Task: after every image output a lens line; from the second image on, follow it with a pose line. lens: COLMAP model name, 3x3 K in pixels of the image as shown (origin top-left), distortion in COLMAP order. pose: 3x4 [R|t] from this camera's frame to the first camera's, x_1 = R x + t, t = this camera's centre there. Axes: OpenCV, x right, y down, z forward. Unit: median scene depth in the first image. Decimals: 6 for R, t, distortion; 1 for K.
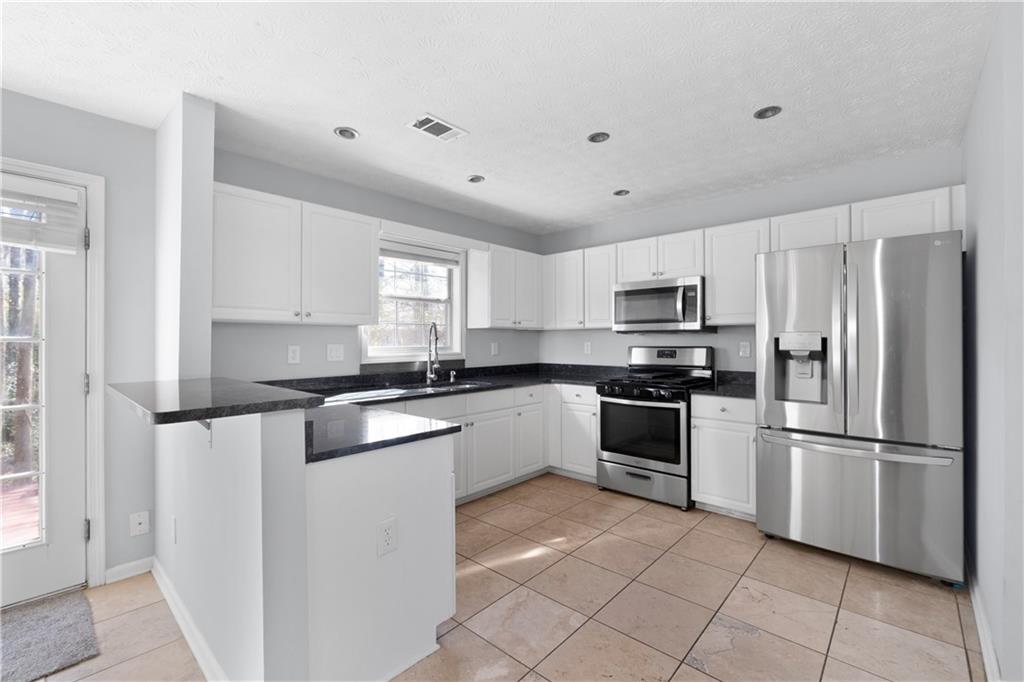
lens RADIAL K [[436.0, 0, 522.3], [0, 436.0, 339.9], [0, 0, 1]] dist [-0.003709, 0.000104]
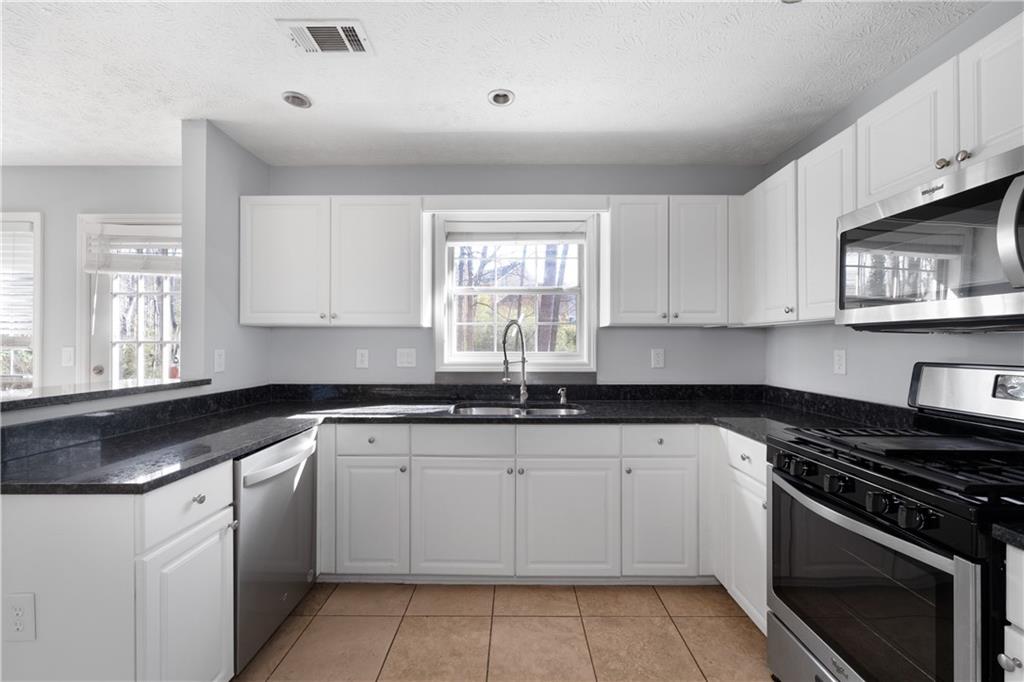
lens RADIAL K [[436.0, 0, 510.6], [0, 436.0, 340.4], [0, 0, 1]] dist [-0.003709, 0.000104]
pose [[0.661626, 0.001843, -0.749832, 0.326252], [-0.002819, 0.999996, -0.000029, -0.005502], [0.749829, 0.002134, 0.661628, 0.482986]]
